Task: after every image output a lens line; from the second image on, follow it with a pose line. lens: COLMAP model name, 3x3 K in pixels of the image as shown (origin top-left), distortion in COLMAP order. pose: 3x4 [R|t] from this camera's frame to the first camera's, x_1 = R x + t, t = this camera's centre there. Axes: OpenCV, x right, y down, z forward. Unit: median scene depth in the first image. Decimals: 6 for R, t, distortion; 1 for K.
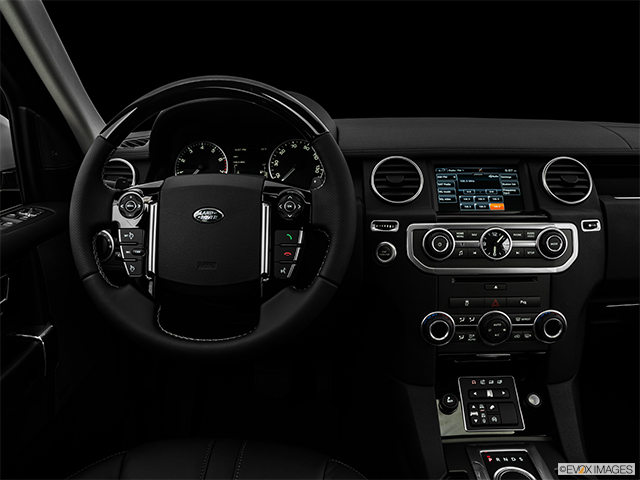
lens RADIAL K [[483.1, 0, 322.5], [0, 483.1, 236.4], [0, 0, 1]] dist [-0.124016, 0.050754]
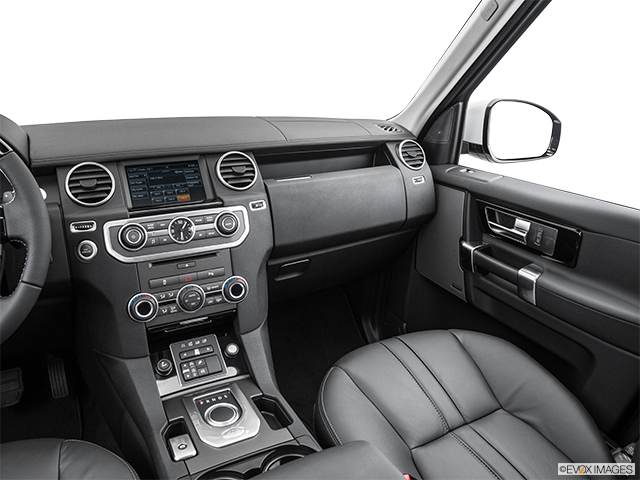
lens RADIAL K [[483.1, 0, 317.1], [0, 483.1, 239.9], [0, 0, 1]] dist [-0.124016, 0.050754]
pose [[0.860871, -0.139116, 0.489437, 0.060430], [0.110585, 0.990060, 0.086903, -0.026821], [-0.496661, -0.020688, 0.867698, -0.224132]]
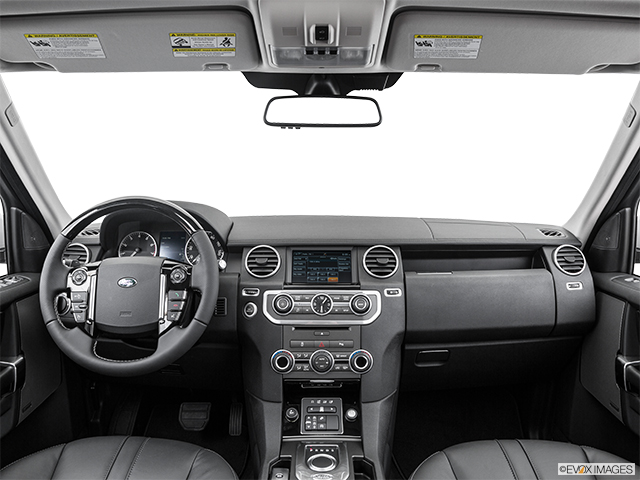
lens RADIAL K [[483.1, 0, 319.9], [0, 483.1, 248.0], [0, 0, 1]] dist [-0.124016, 0.050754]
pose [[0.999499, 0.009612, 0.030165, 0.305287], [-0.005472, 0.990907, -0.134440, 0.043363], [-0.031182, 0.134208, 0.990462, -0.510870]]
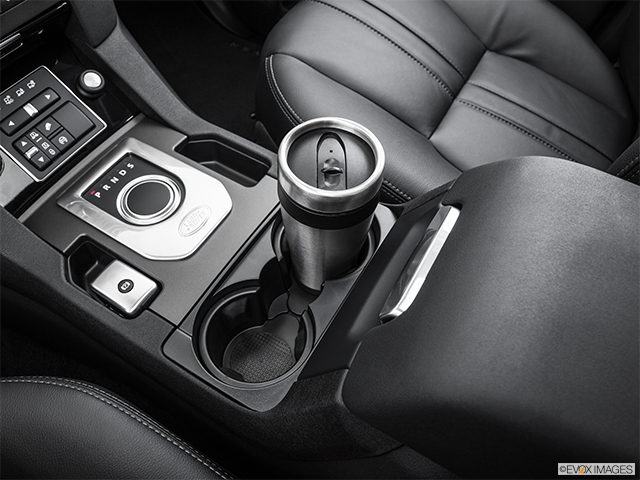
lens RADIAL K [[483.1, 0, 322.1], [0, 483.1, 241.0], [0, 0, 1]] dist [-0.124016, 0.050754]
pose [[0.482766, -0.706639, 0.517299, 0.108169], [0.200670, 0.664237, 0.720084, 0.092232], [-0.852448, -0.243826, 0.462473, 0.358358]]
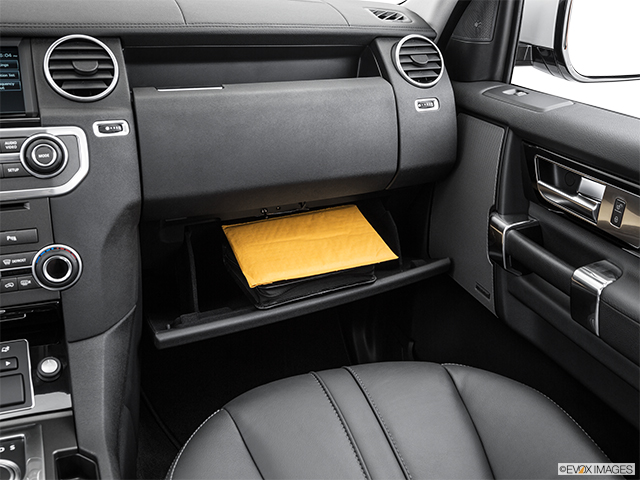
lens RADIAL K [[693.4, 0, 319.4], [0, 693.4, 238.2], [0, 0, 1]] dist [-0.010679, 0.000000]
pose [[0.911356, -0.104625, 0.398101, 0.425687], [0.058159, 0.990185, 0.127088, 0.029778], [-0.407490, -0.092669, 0.908495, -0.169698]]
